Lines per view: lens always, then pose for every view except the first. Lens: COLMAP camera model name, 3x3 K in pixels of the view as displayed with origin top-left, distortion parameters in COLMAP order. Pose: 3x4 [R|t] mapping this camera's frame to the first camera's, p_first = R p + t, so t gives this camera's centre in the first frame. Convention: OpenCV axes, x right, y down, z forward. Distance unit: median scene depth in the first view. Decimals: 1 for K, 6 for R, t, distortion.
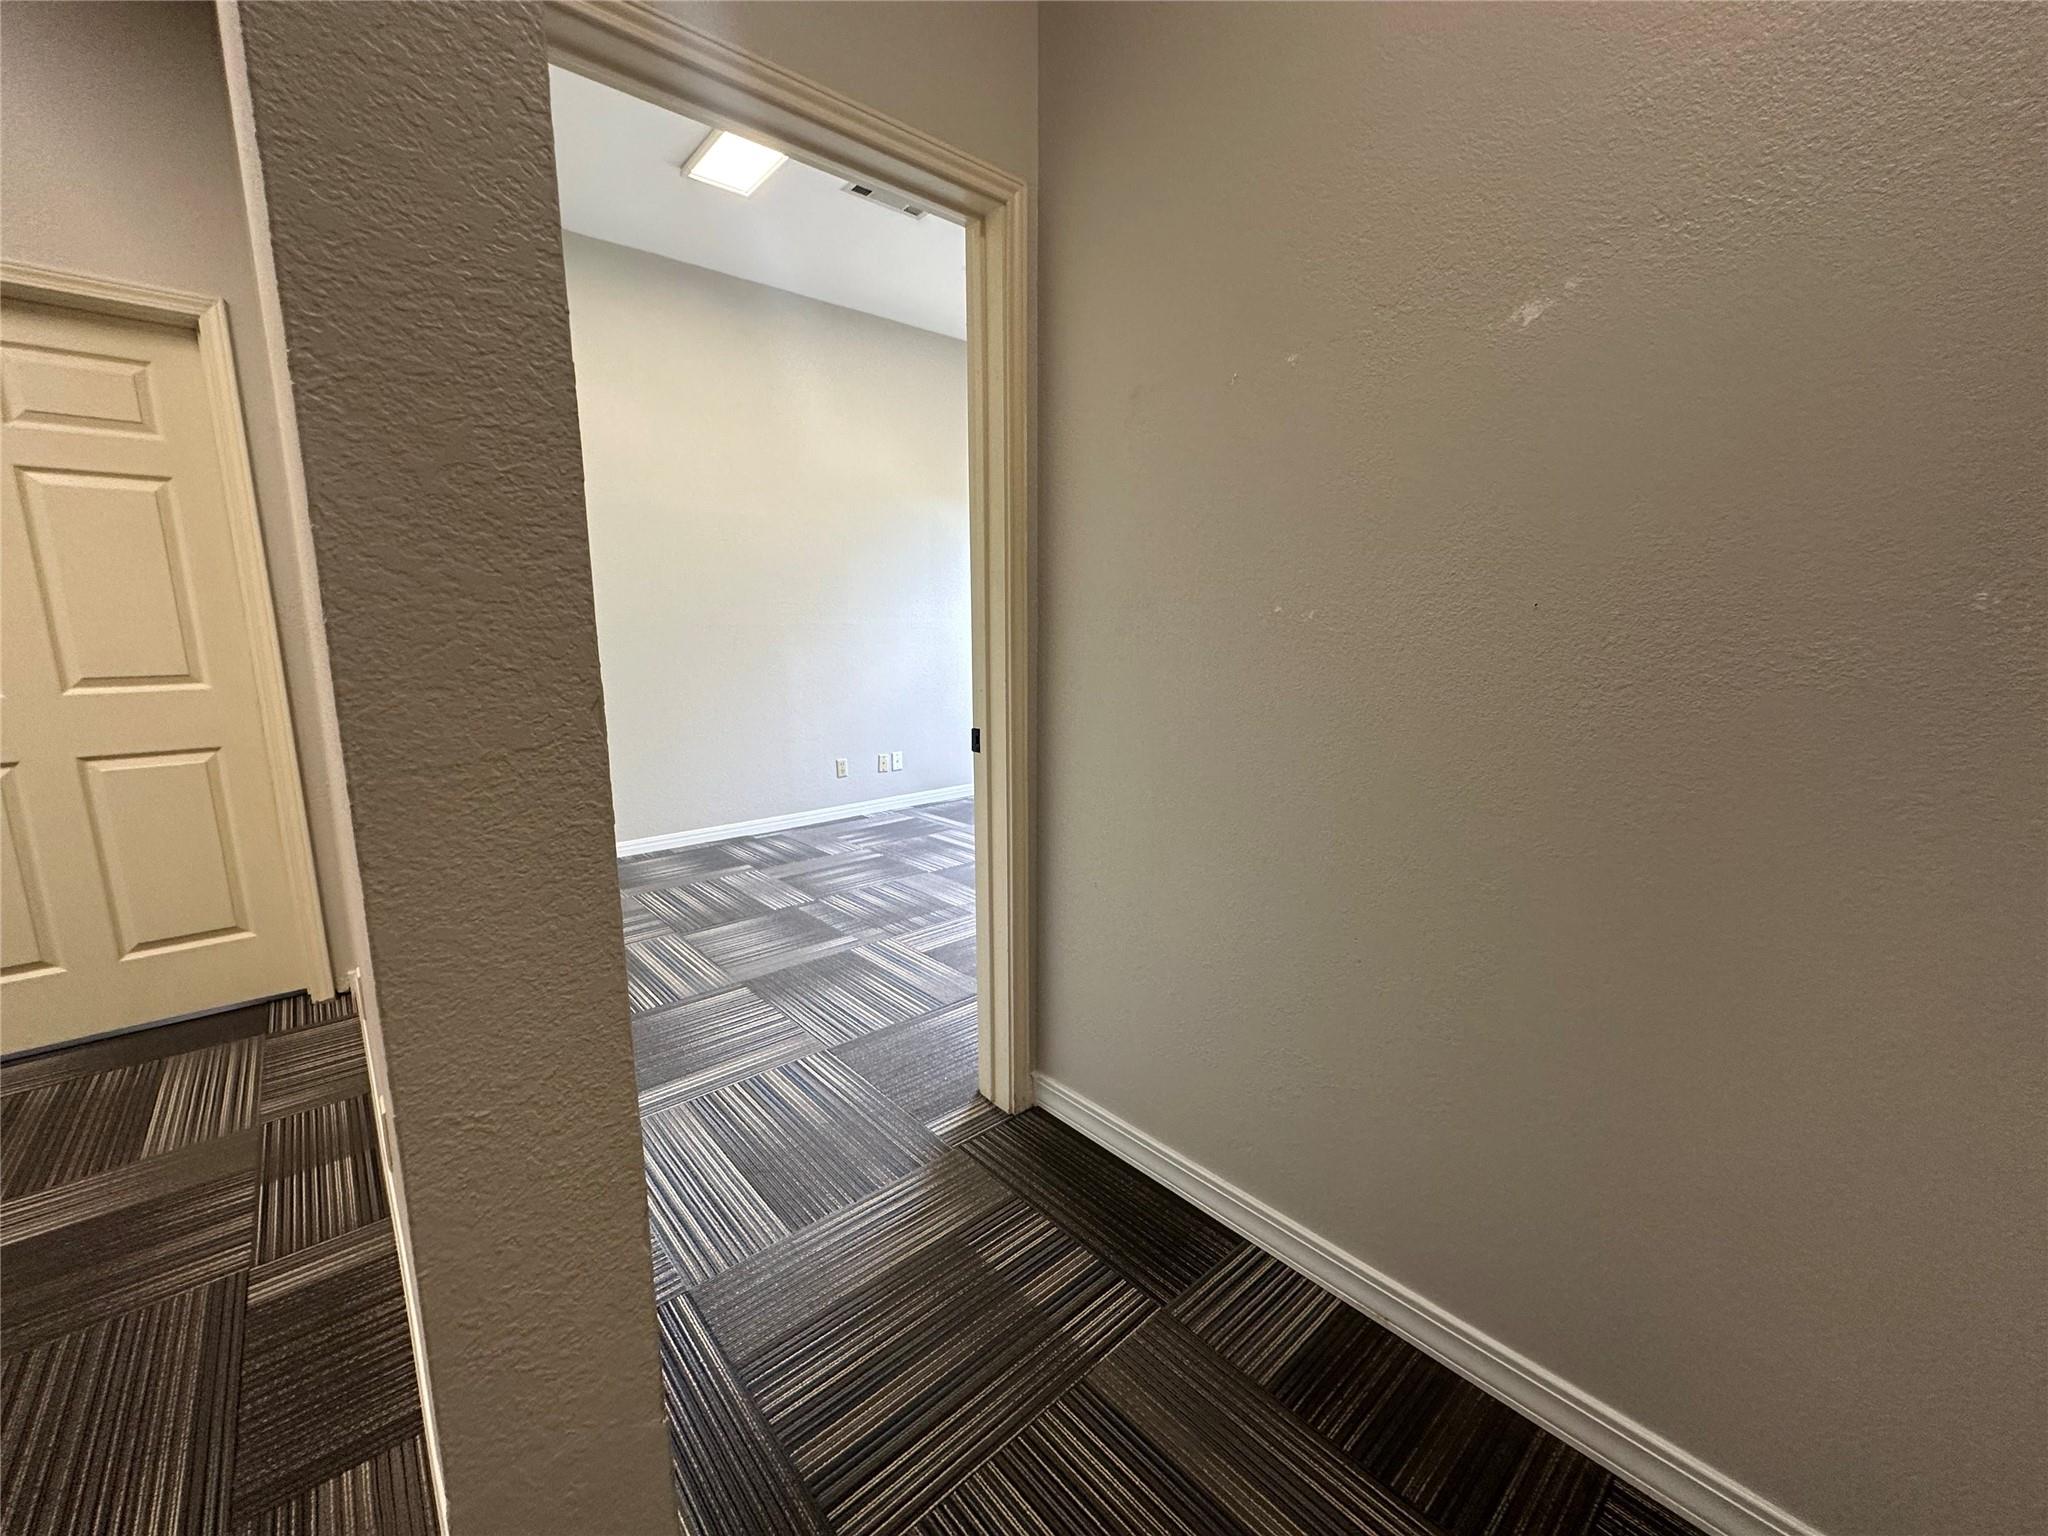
lens RADIAL K [[813.0, 0, 1020.5], [0, 813.0, 767.4], [0, 0, 1]] dist [0.000657, 0.000100]
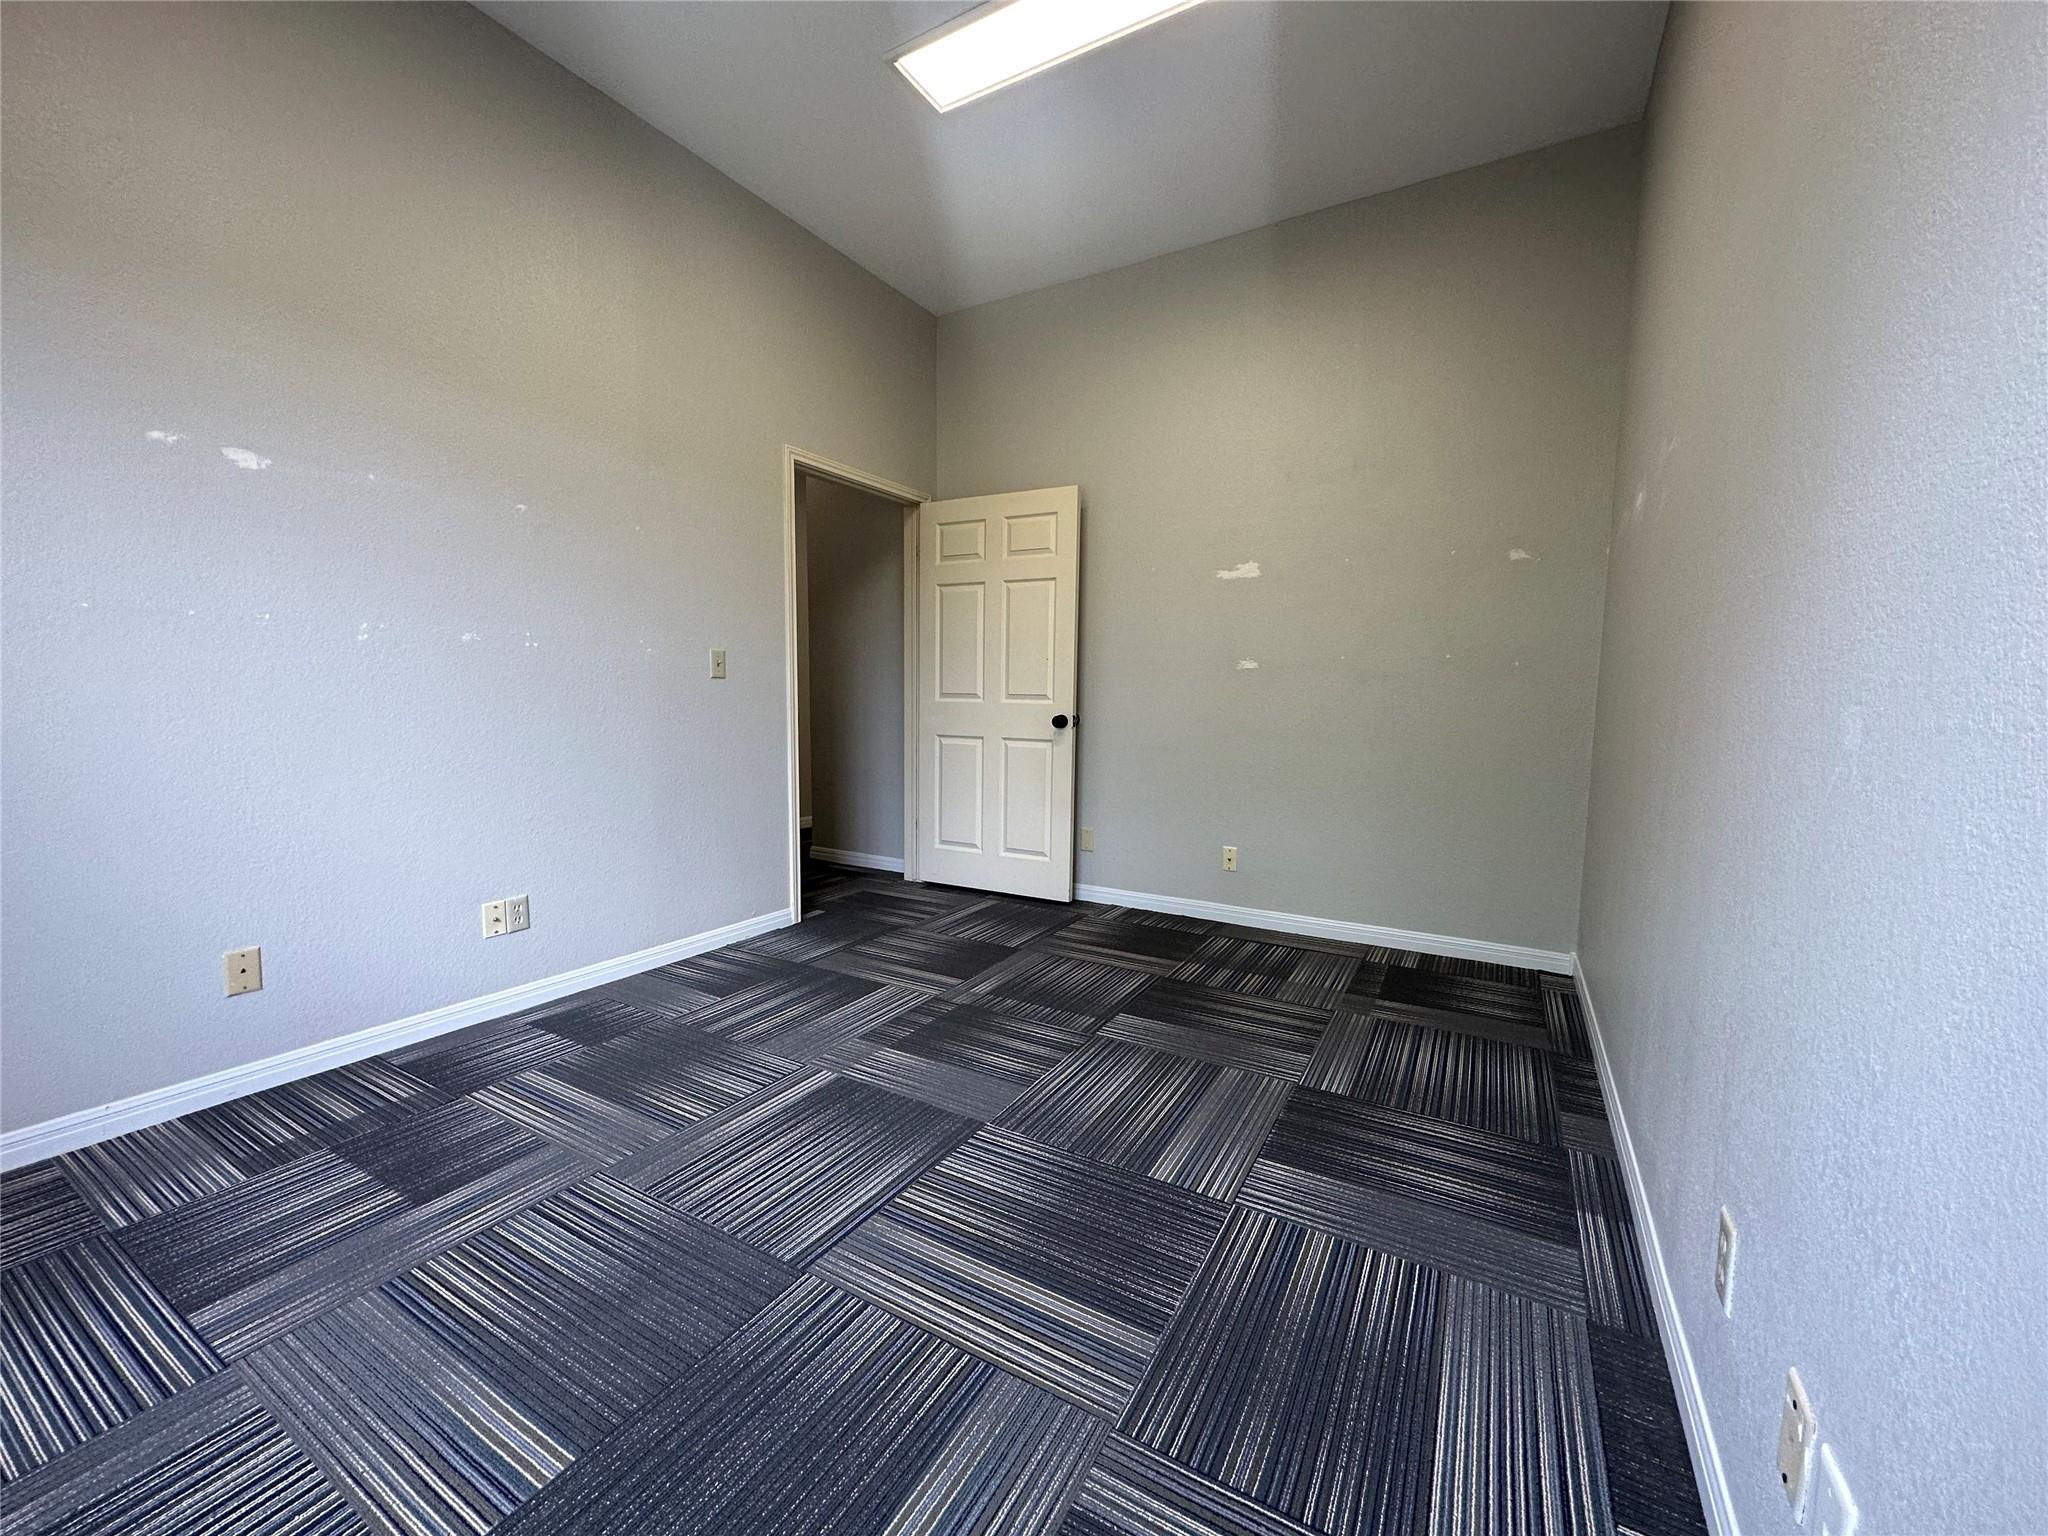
lens RADIAL K [[813.0, 0, 1020.5], [0, 813.0, 767.4], [0, 0, 1]] dist [0.000657, 0.000100]
pose [[-0.951358, 0.023481, -0.307192, 0.017330], [-0.057923, 0.965679, 0.253198, -0.224299], [0.302594, 0.258676, -0.917346, 1.518969]]
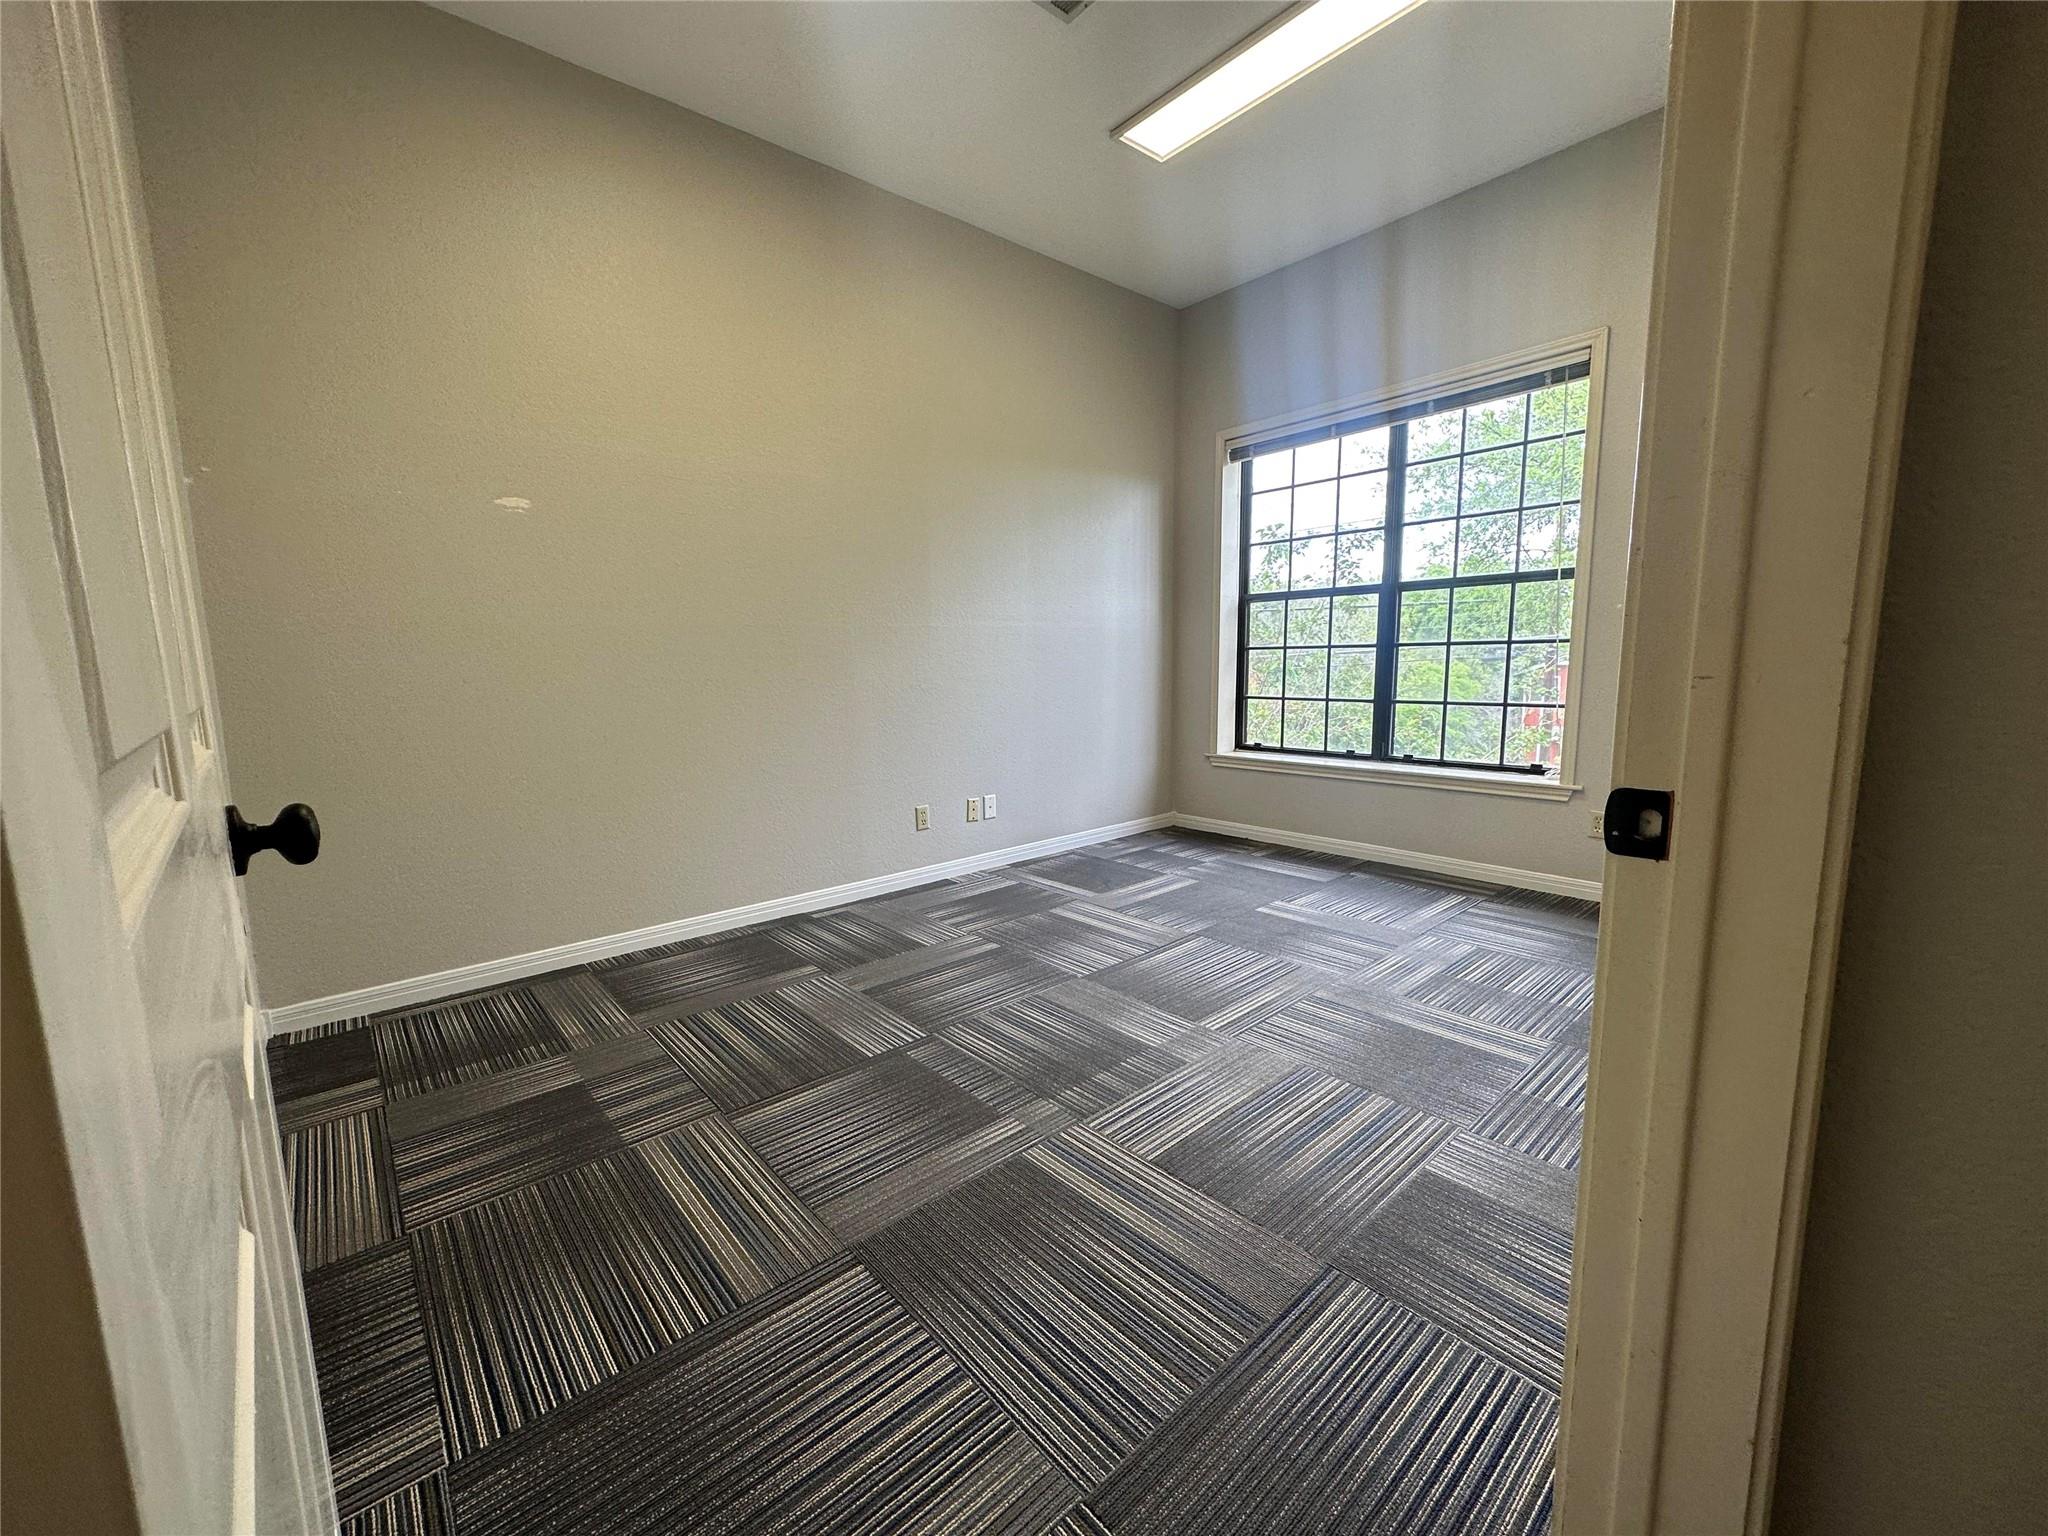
lens RADIAL K [[813.0, 0, 1020.5], [0, 813.0, 767.4], [0, 0, 1]] dist [0.000657, 0.000100]
pose [[0.999862, -0.012087, -0.011378, -0.164557], [0.011690, 0.999341, -0.034379, -0.025935], [0.011786, 0.034241, 0.999344, 0.337529]]
